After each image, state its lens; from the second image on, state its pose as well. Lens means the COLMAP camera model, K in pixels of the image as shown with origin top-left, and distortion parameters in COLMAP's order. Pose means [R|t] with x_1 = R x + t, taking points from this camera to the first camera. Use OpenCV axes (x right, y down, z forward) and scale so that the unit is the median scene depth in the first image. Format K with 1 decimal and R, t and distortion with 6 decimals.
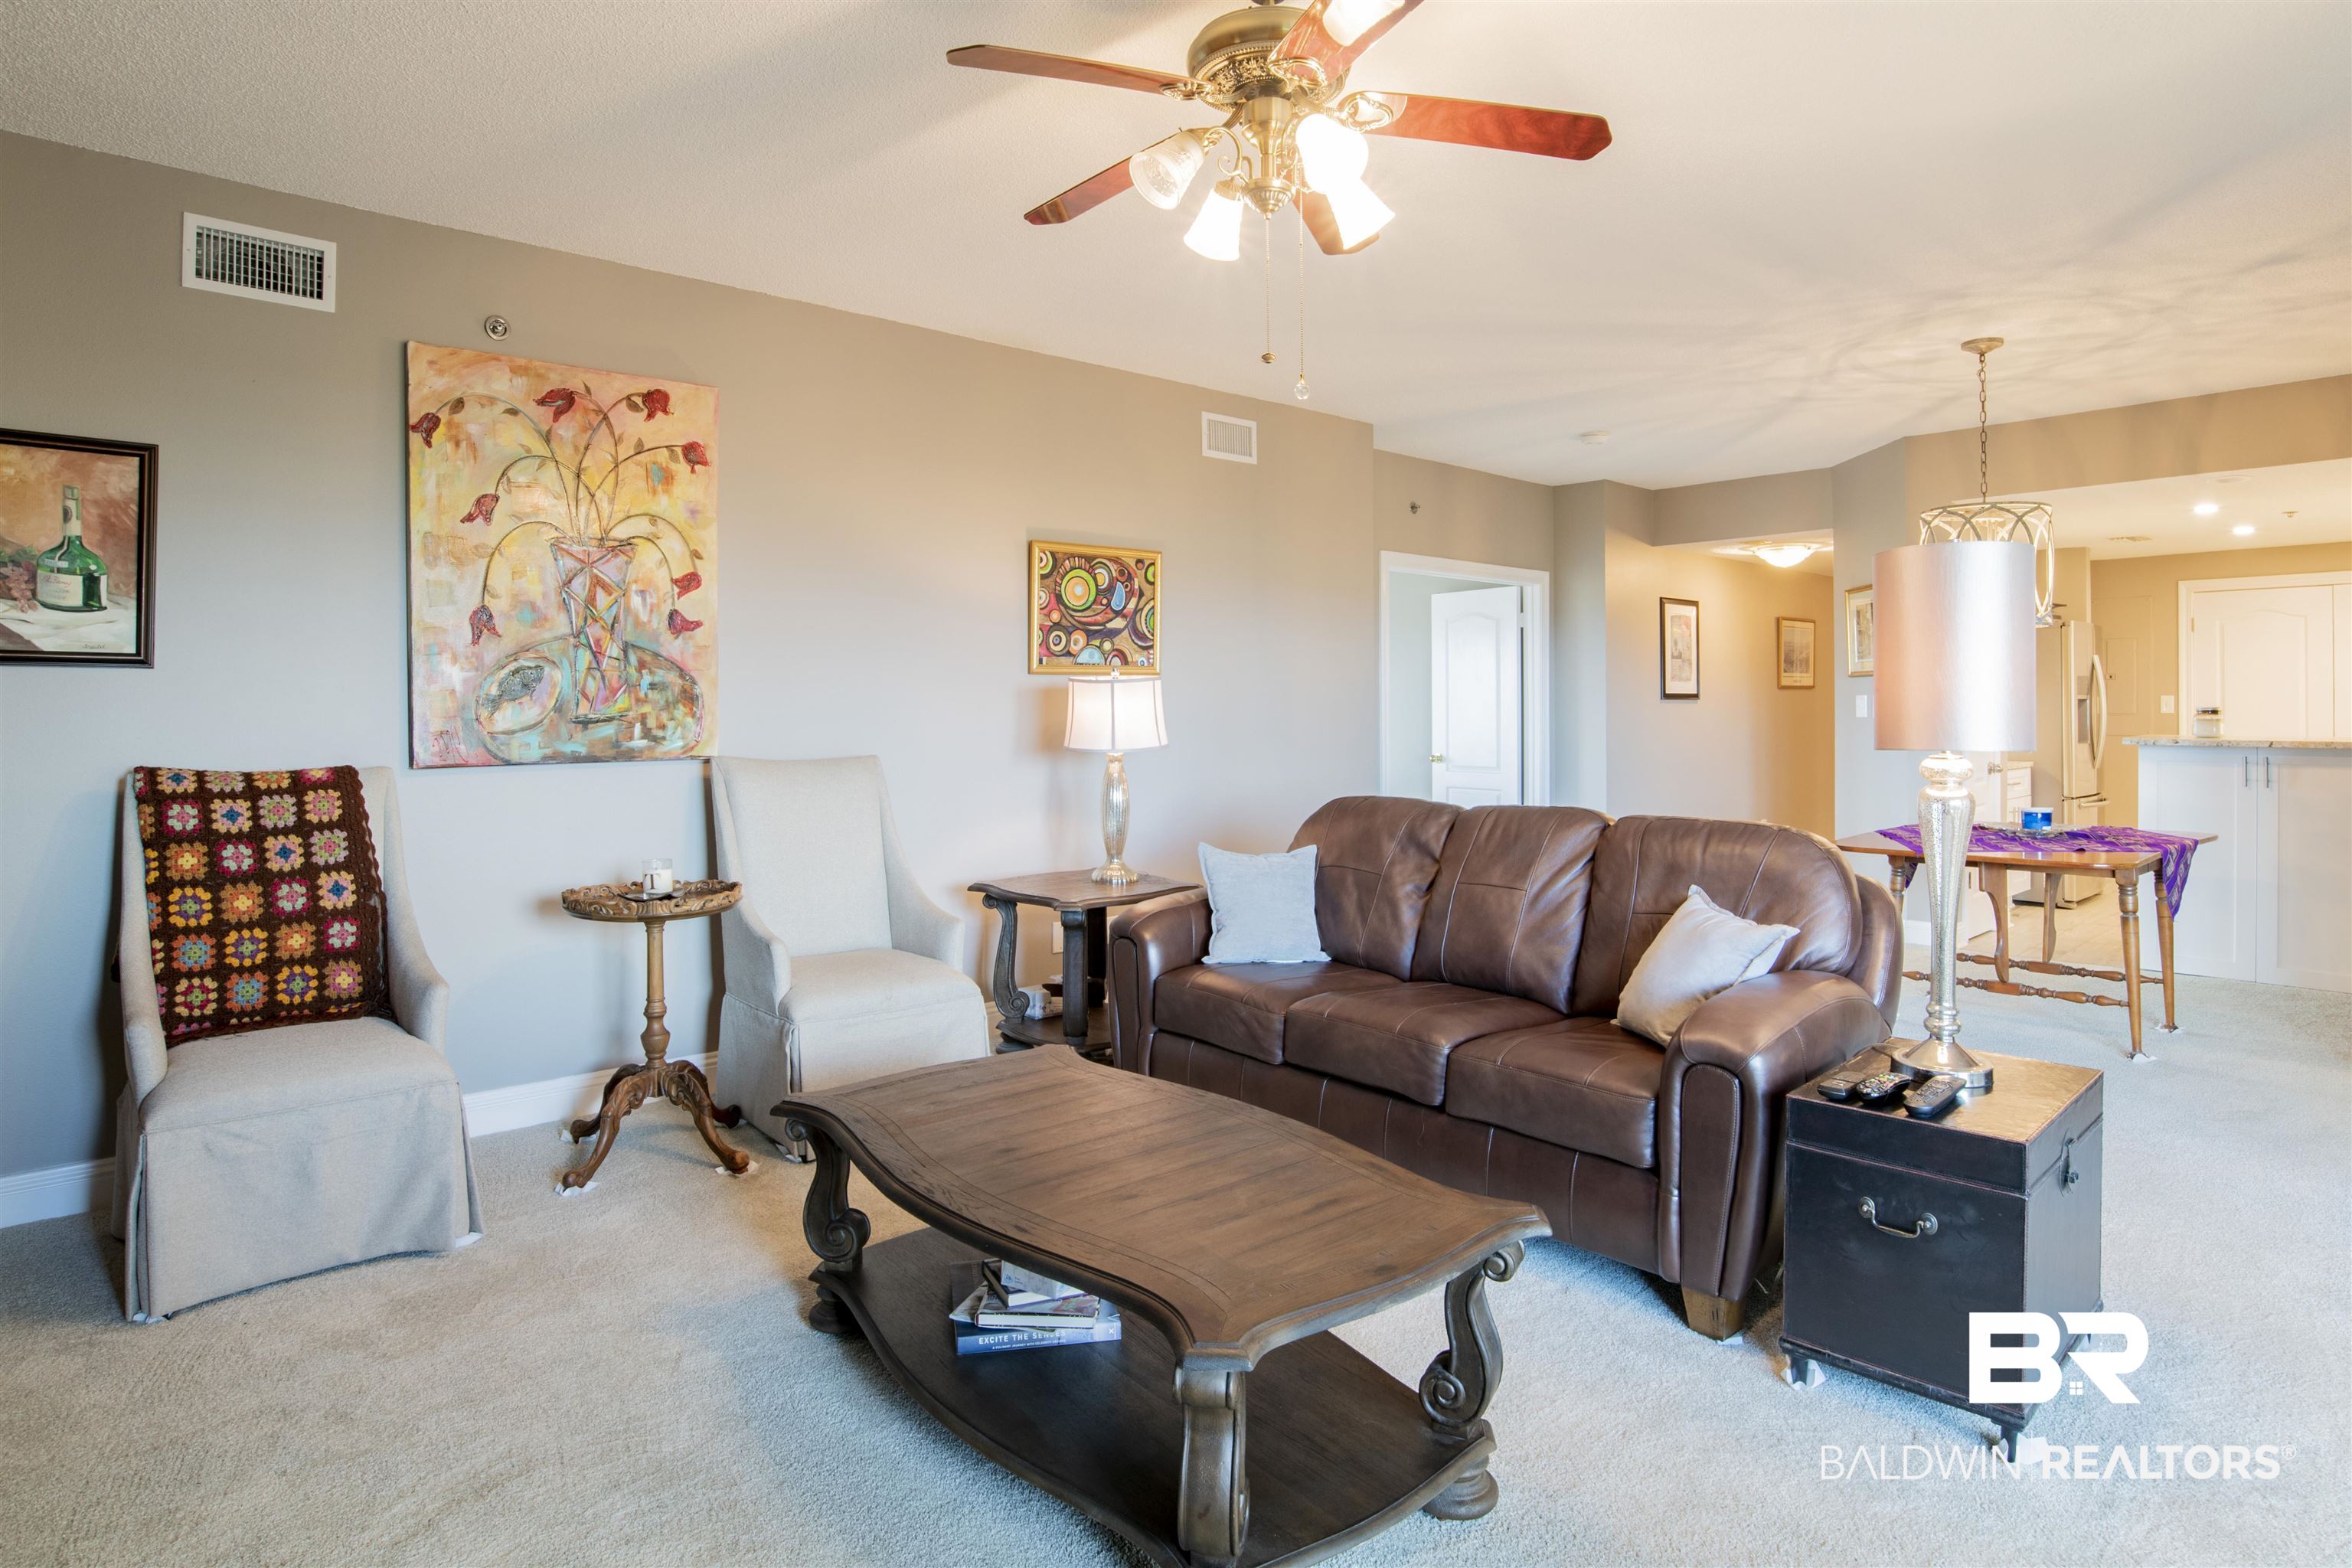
lens RADIAL K [[1330.6, 0, 1187.9], [0, 1330.6, 700.9], [0, 0, 1]] dist [-0.026704, 0.000278]
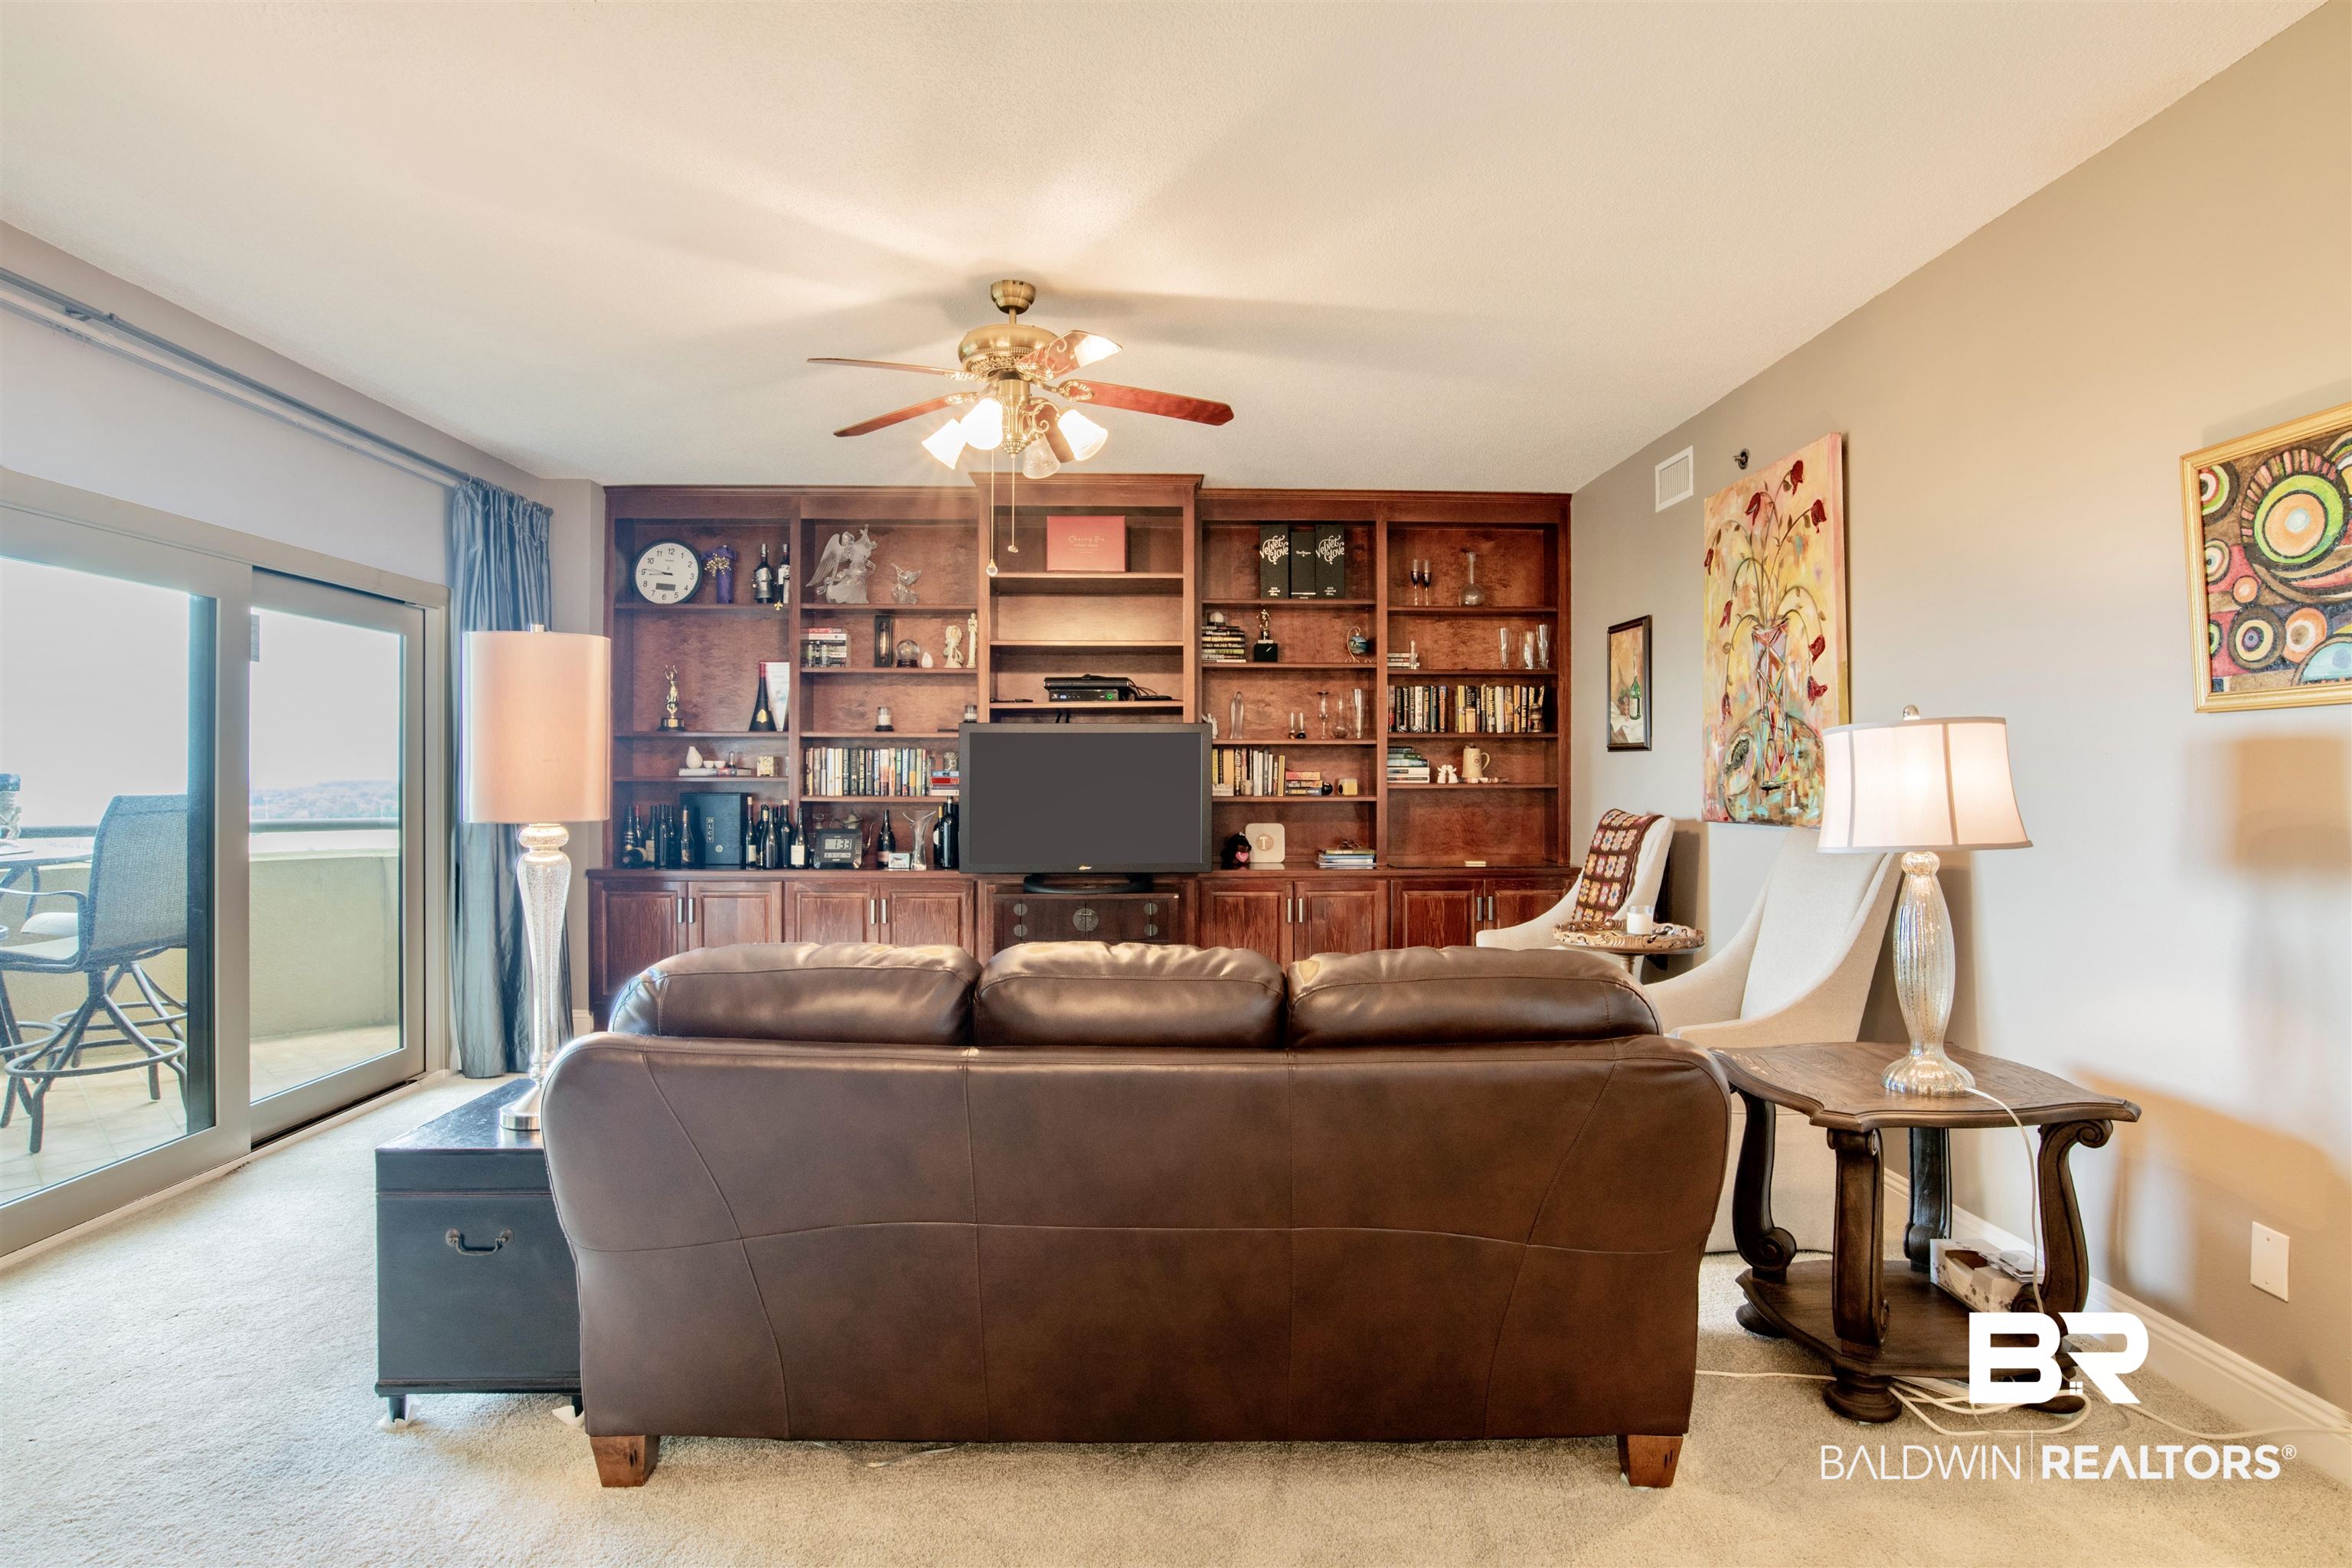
lens RADIAL K [[1246.3, 0, 1176.0], [0, 1246.3, 784.0], [0, 0, 1]] dist [-0.066105, 0.028795]
pose [[-0.654458, 0.008121, -0.756055, 0.655250], [0.004911, 0.999967, 0.006491, 0.003232], [0.756083, 0.000535, -0.654476, 1.326365]]
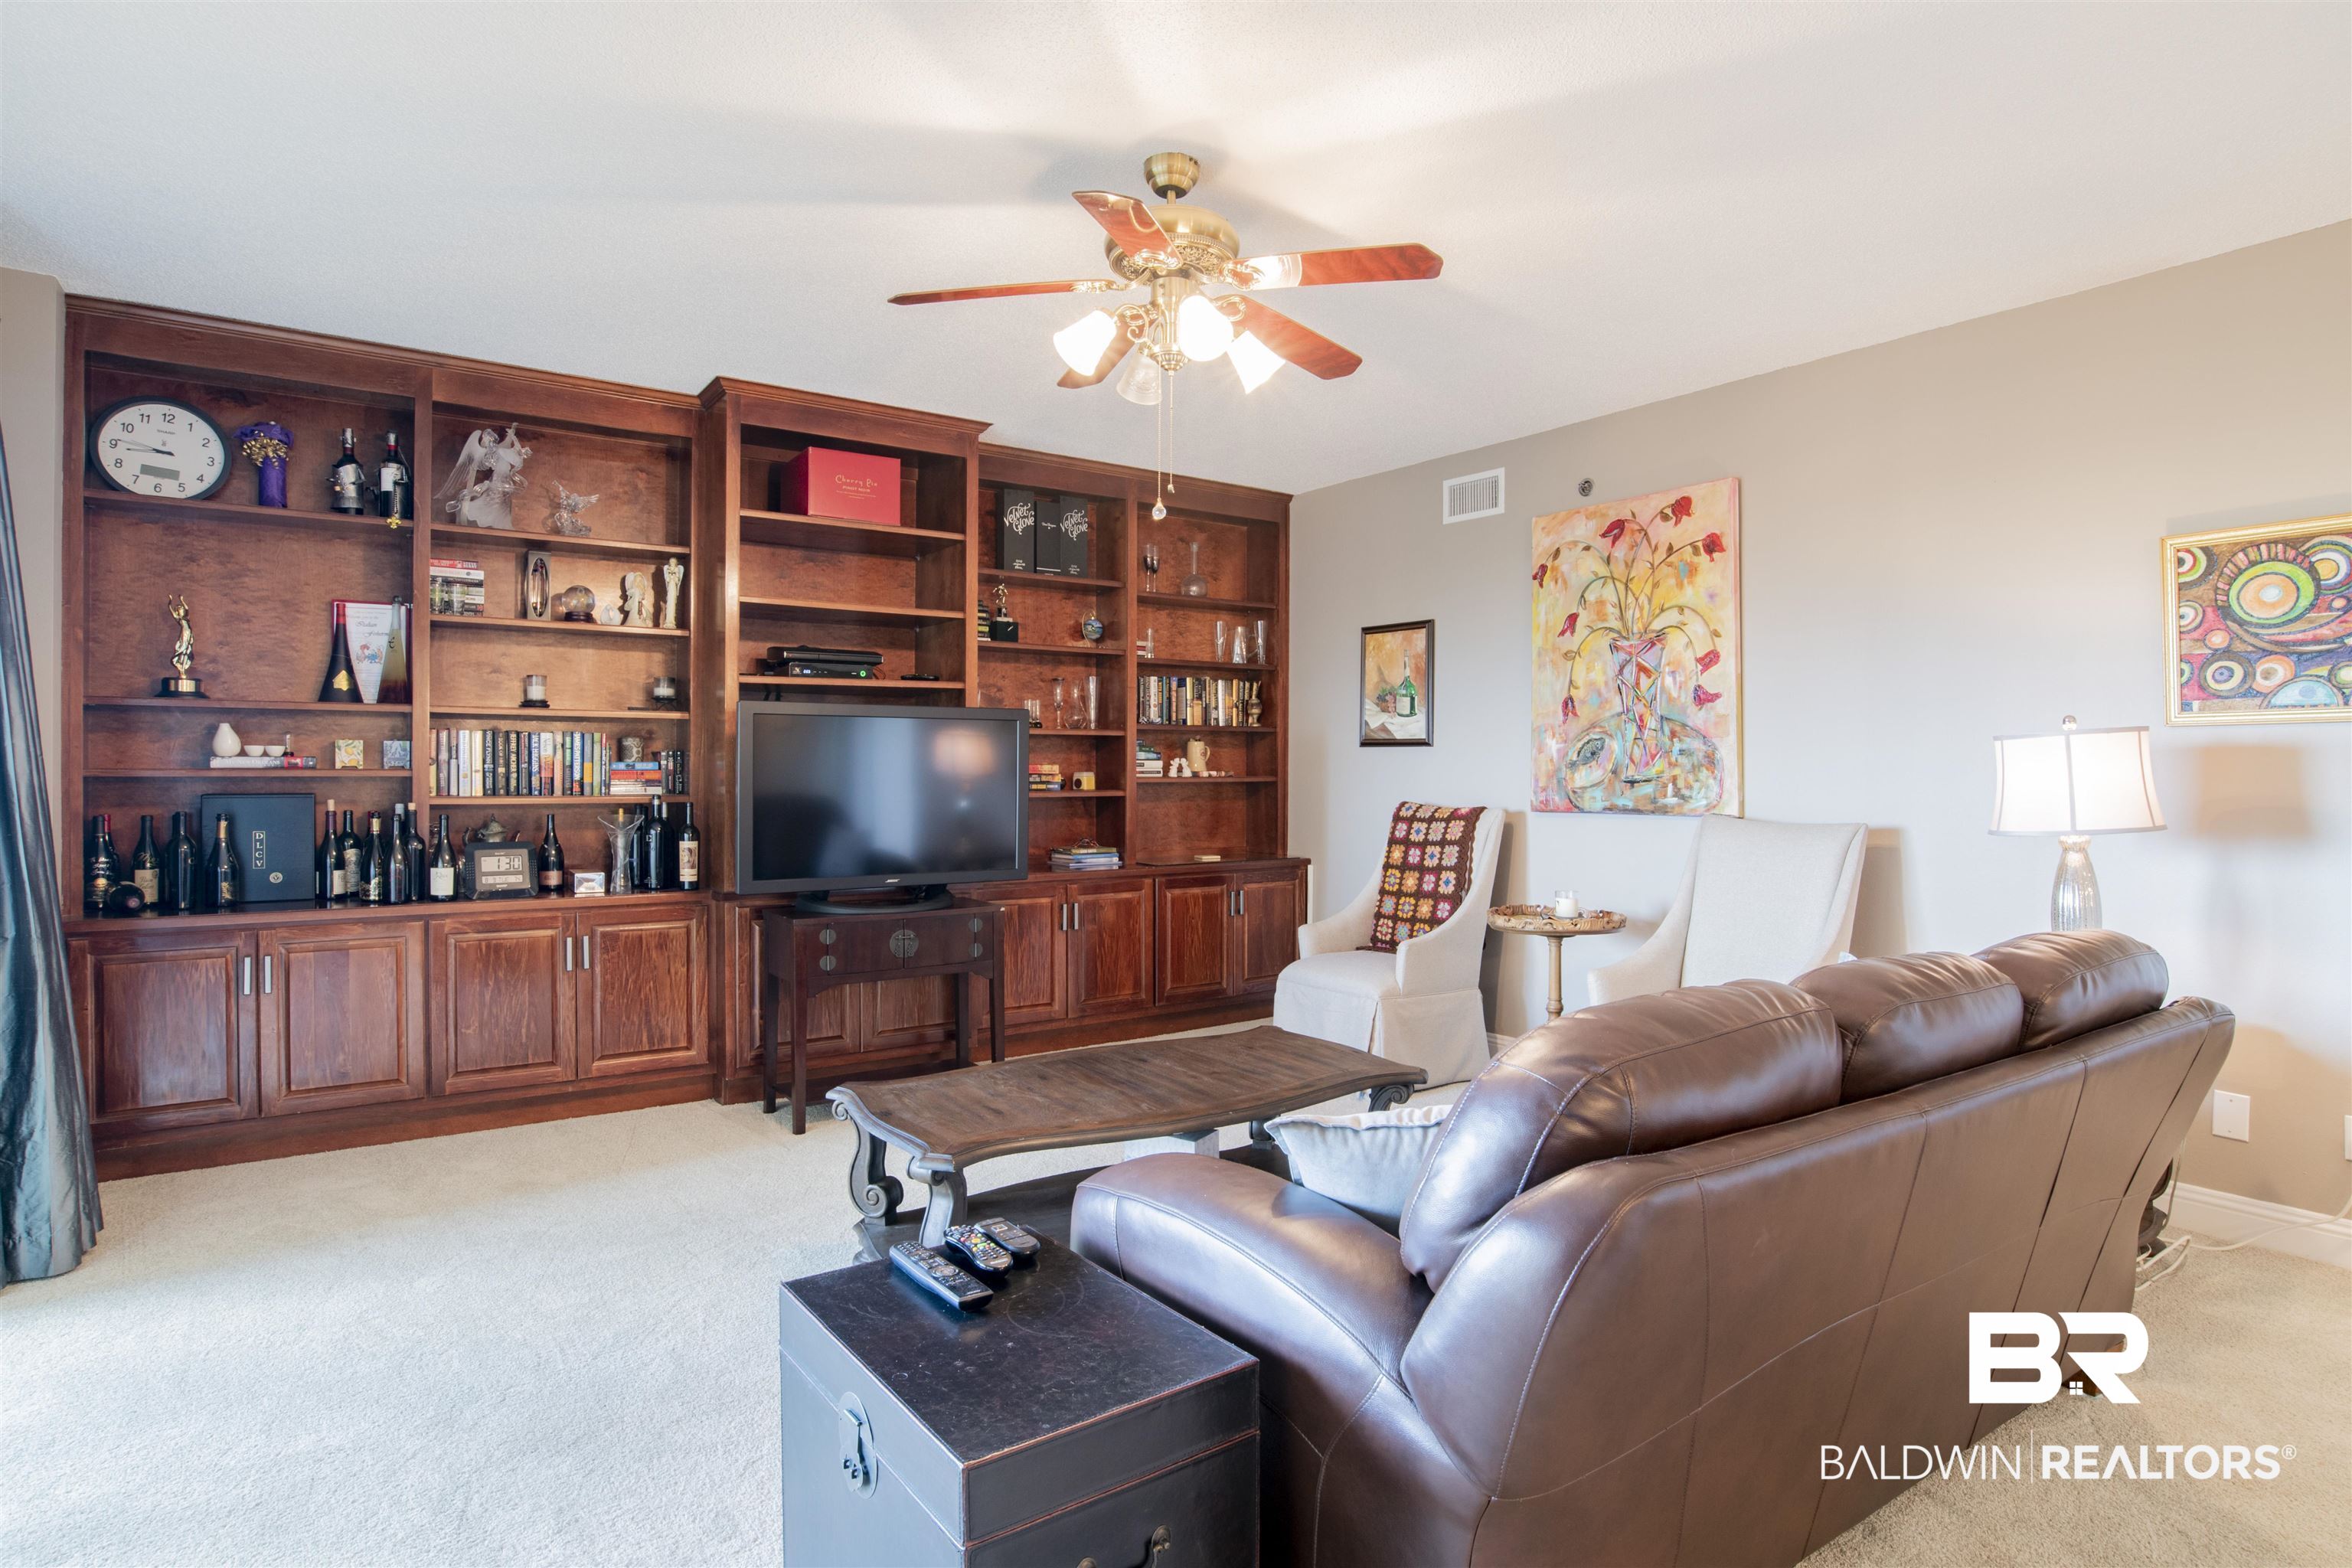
lens RADIAL K [[1252.3, 0, 1176.0], [0, 1252.3, 784.0], [0, 0, 1]] dist [-0.062761, 0.028698]
pose [[-0.123433, 0.015063, -0.992239, 0.778570], [0.002009, 0.999887, 0.014929, -0.000293], [0.992351, -0.000151, -0.123449, 0.733033]]
